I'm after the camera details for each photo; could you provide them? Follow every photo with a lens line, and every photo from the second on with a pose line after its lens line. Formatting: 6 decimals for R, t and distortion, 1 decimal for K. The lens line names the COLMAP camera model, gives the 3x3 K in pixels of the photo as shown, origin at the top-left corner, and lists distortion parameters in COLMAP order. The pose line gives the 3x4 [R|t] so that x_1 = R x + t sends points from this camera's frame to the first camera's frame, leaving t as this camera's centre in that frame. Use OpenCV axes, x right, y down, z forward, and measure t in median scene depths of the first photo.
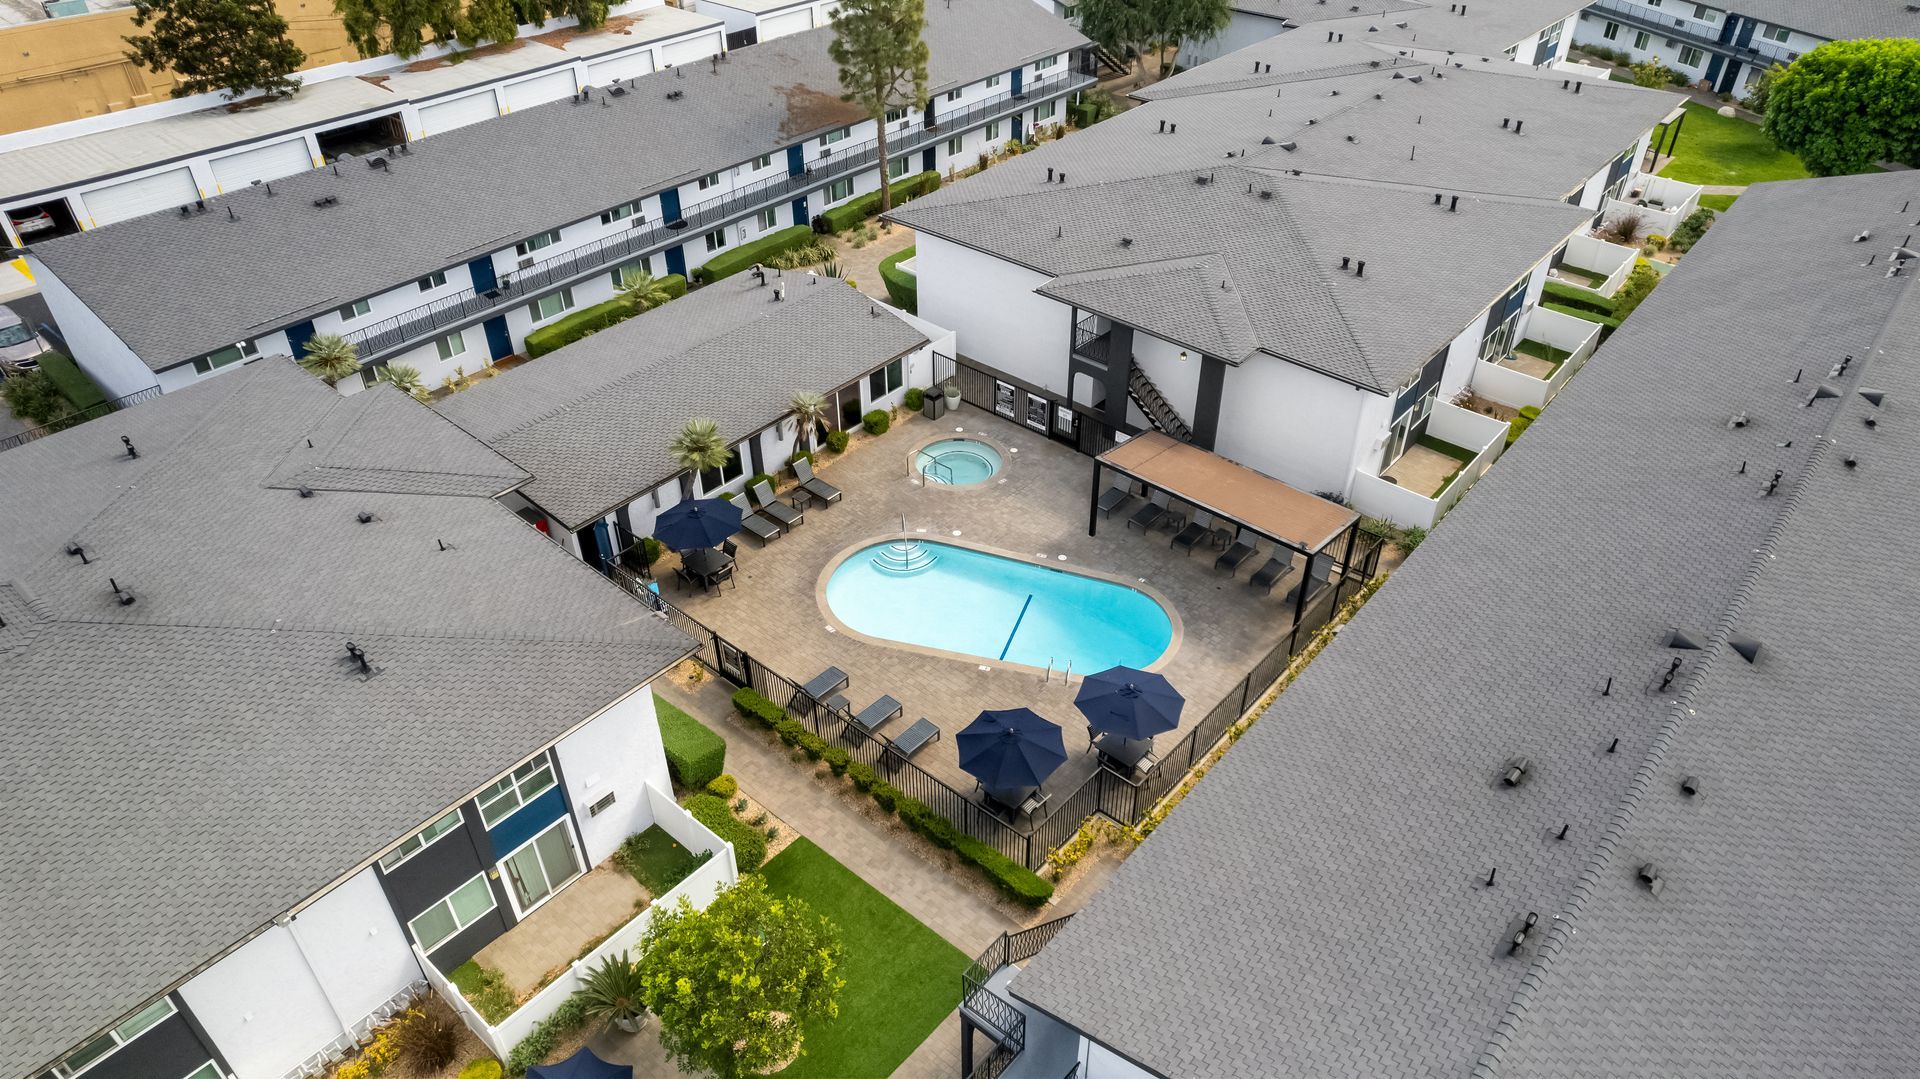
lens RADIAL K [[1194.3, 0, 960.0], [0, 1194.3, 539.5], [0, 0, 1]] dist [-0.003989, -0.000936]
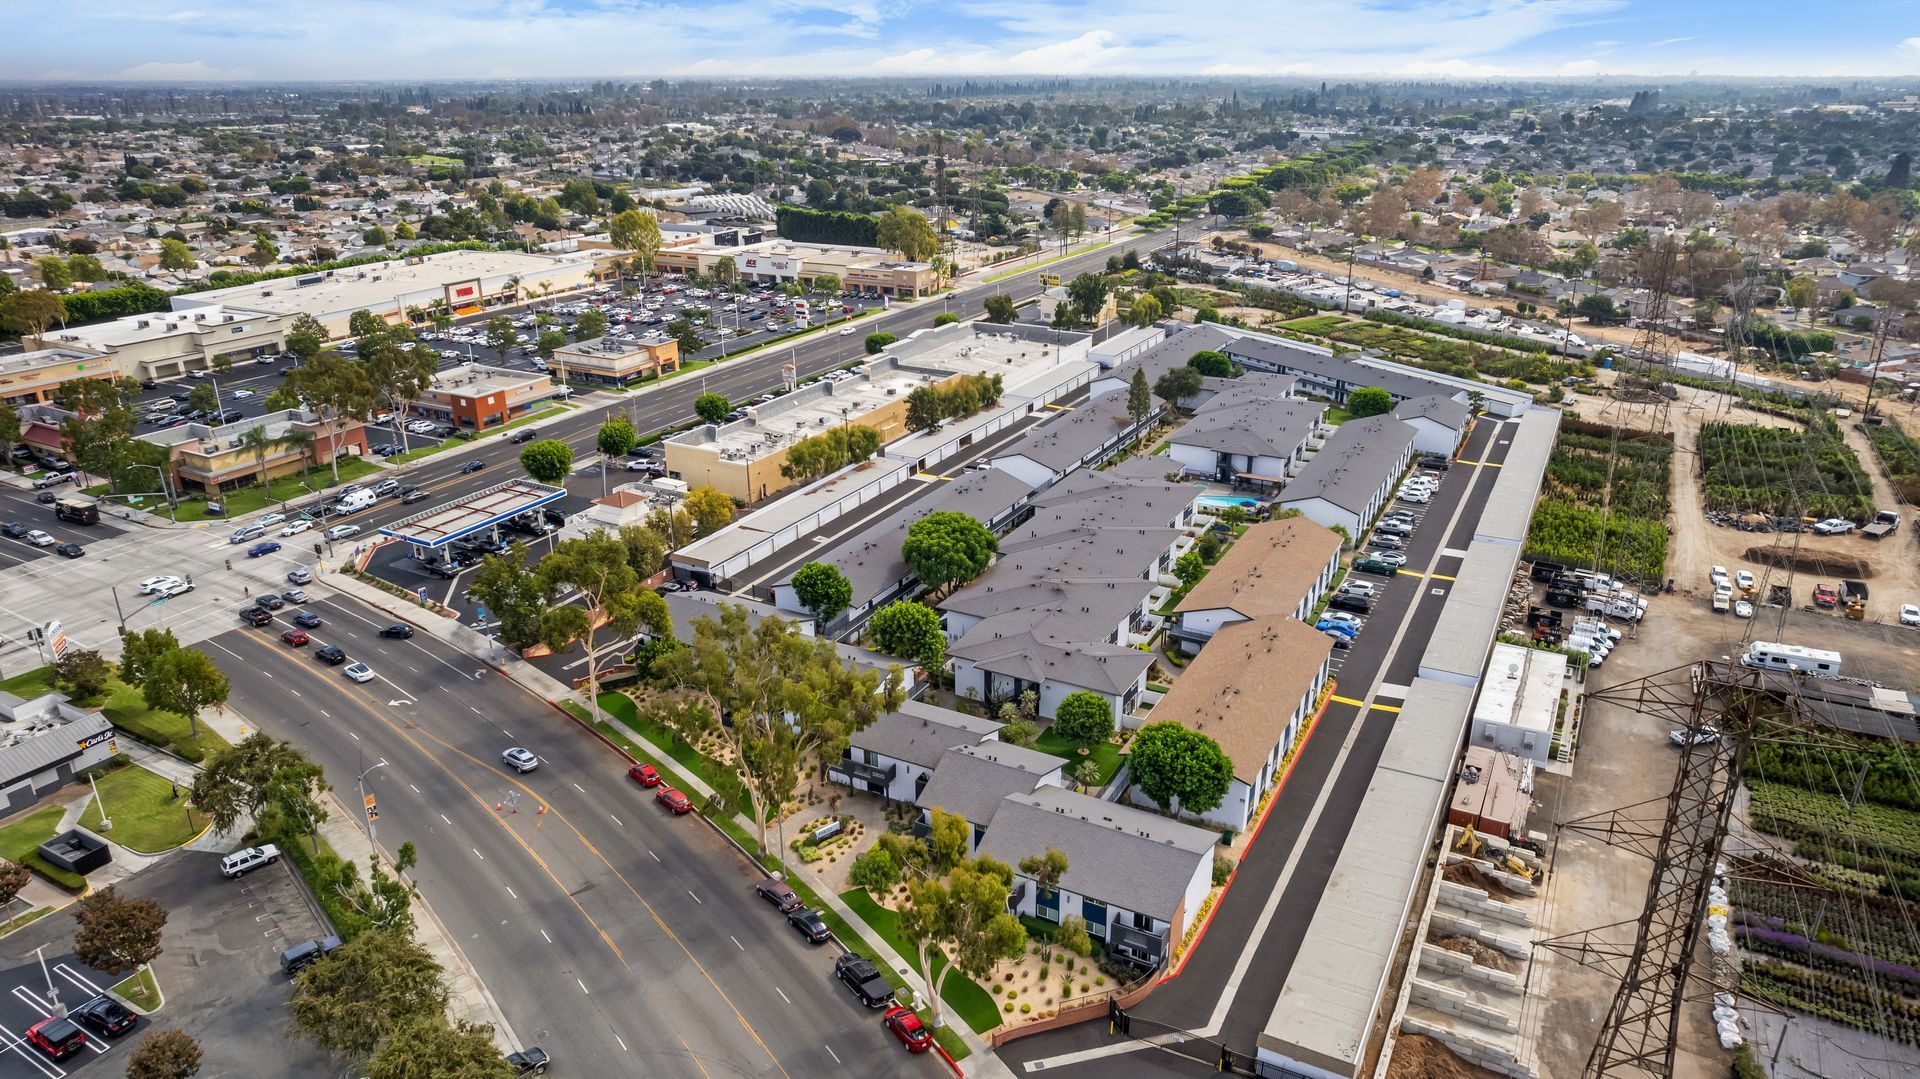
lens RADIAL K [[1194.3, 0, 960.0], [0, 1194.3, 539.5], [0, 0, 1]] dist [-0.003989, -0.000936]
pose [[0.978006, -0.088535, 0.188856, -1.102832], [0.135959, 0.957250, -0.255320, 0.726692], [-0.158178, 0.275381, 0.948233, -1.960230]]
